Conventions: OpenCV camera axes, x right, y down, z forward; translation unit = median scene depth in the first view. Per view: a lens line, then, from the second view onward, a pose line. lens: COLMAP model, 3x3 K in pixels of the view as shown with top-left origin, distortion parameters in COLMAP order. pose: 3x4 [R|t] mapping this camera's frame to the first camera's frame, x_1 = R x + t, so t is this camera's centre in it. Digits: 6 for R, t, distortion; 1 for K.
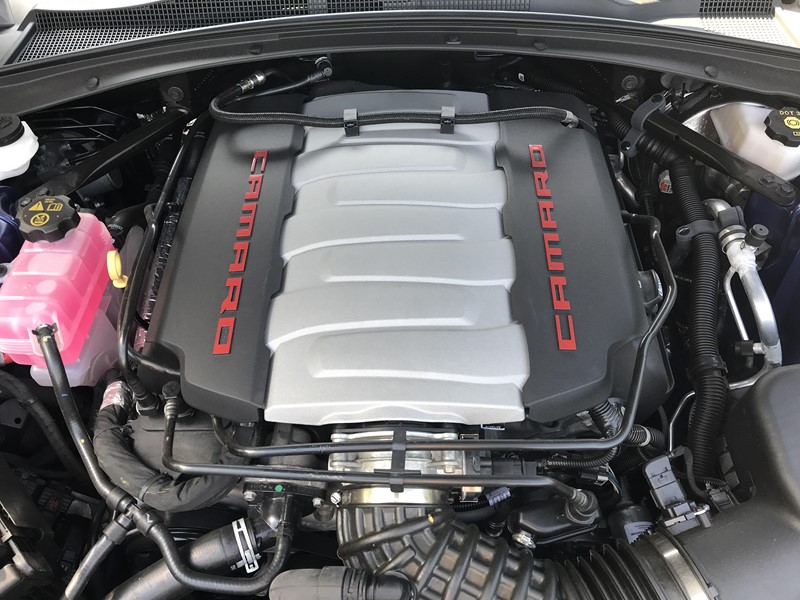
lens RADIAL K [[654.5, 0, 399.3], [0, 654.5, 299.4], [0, 0, 1]] dist [0.004973, -0.007591]
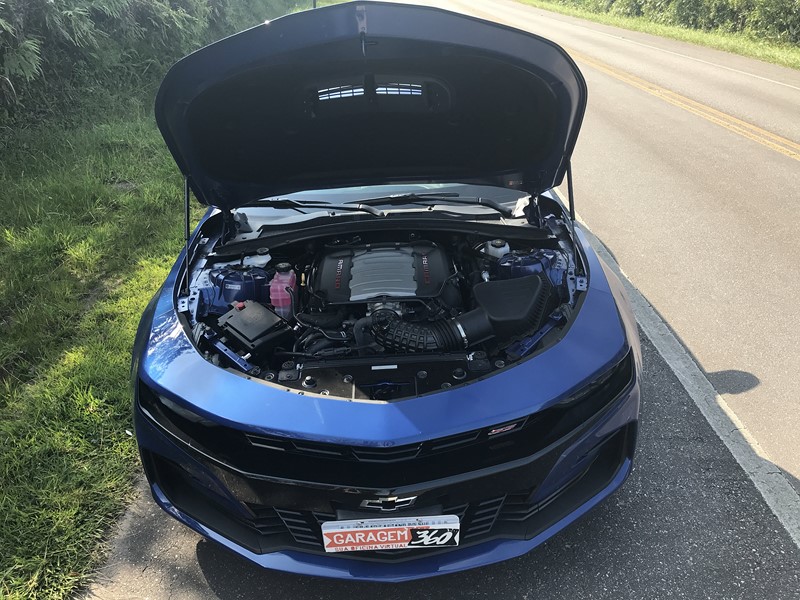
lens RADIAL K [[654.5, 0, 407.1], [0, 654.5, 299.3], [0, 0, 1]] dist [0.004973, -0.007591]
pose [[0.998905, -0.032532, 0.033626, 0.001880], [0.043659, 0.906506, -0.419931, 1.356180], [-0.016821, 0.420939, 0.906933, -1.882277]]
